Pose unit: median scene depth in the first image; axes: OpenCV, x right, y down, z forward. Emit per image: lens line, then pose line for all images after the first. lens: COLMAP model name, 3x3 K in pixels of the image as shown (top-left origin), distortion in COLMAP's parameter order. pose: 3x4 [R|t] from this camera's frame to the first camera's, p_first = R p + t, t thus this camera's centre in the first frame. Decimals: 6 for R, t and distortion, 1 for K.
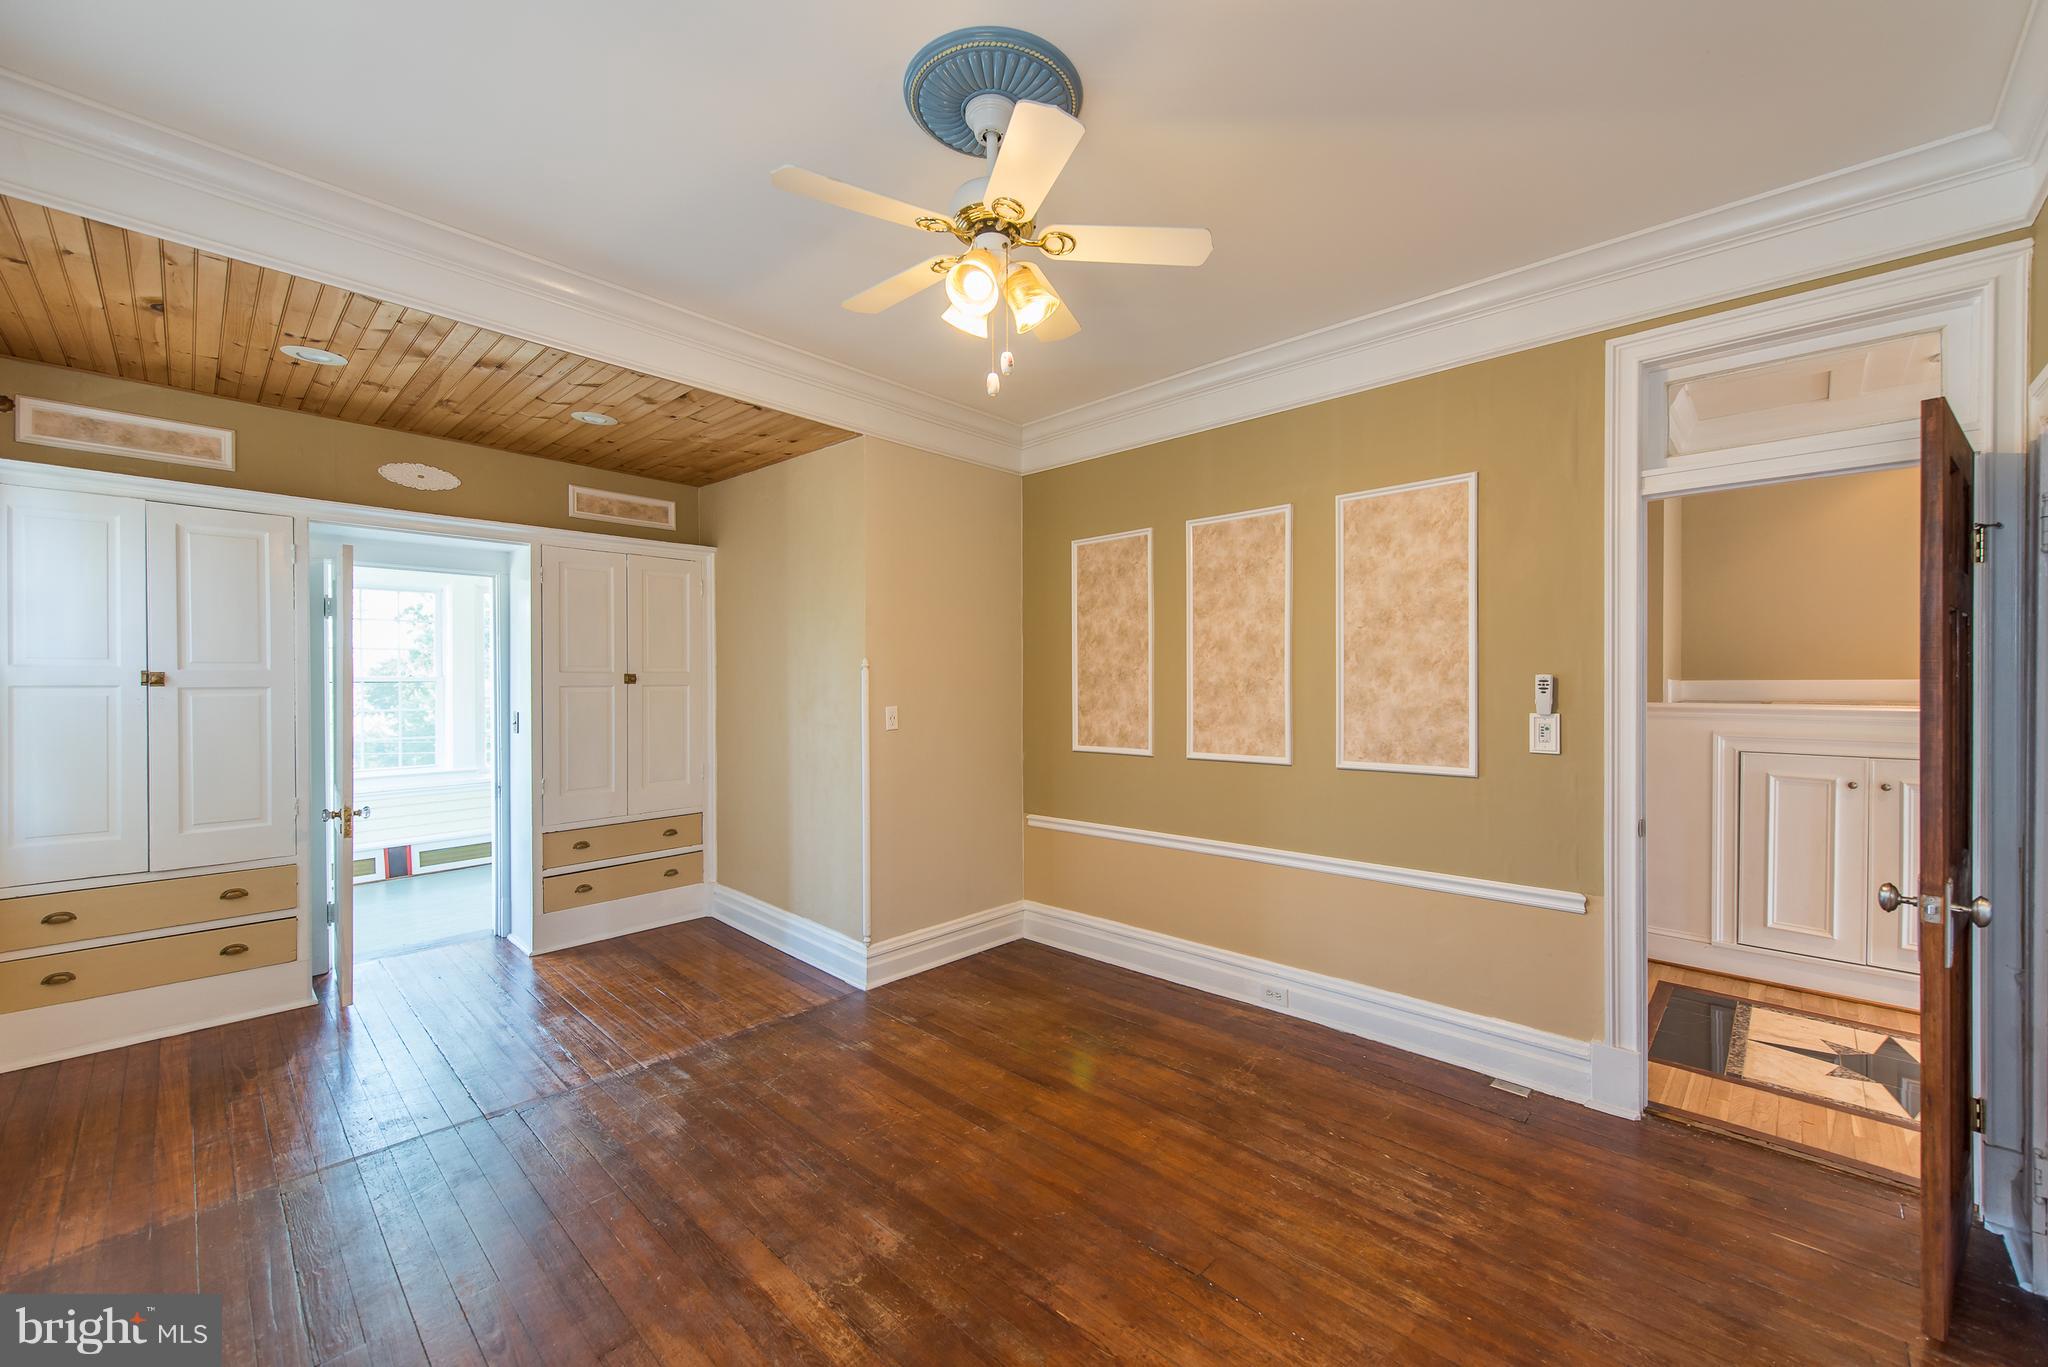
lens RADIAL K [[805.6, 0, 1030.8], [0, 805.6, 680.8], [0, 0, 1]] dist [0.008648, -0.000222]
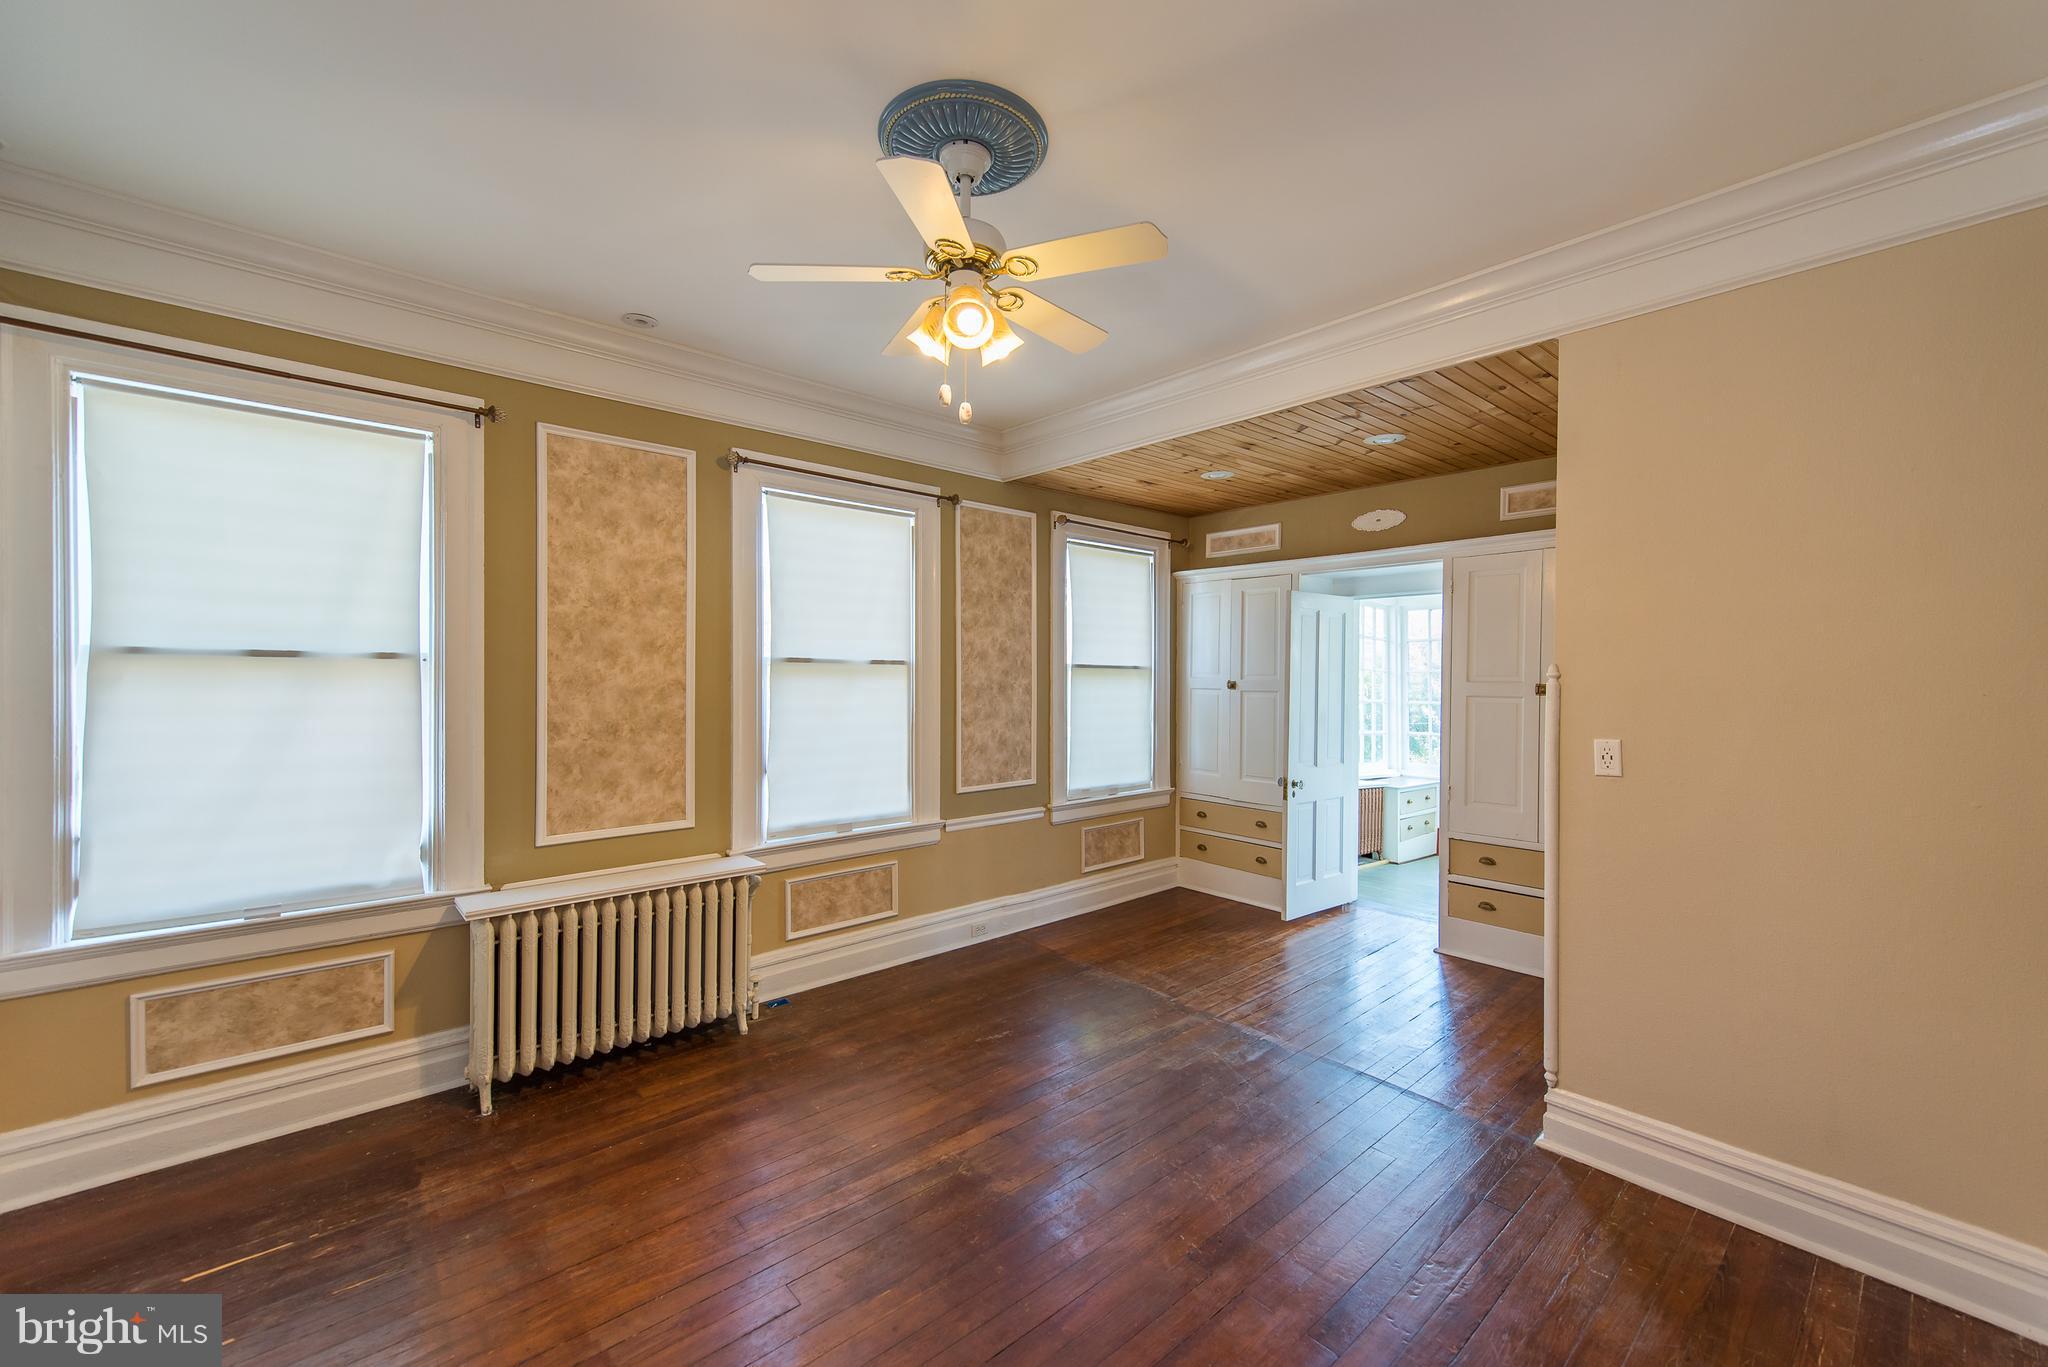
lens RADIAL K [[805.6, 0, 1030.9], [0, 805.6, 678.9], [0, 0, 1]] dist [0.008648, -0.000222]
pose [[-0.093930, 0.001142, -0.995578, 0.590483], [-0.012538, 0.999919, 0.002330, -0.012725], [0.995500, 0.012701, -0.093908, 0.705260]]
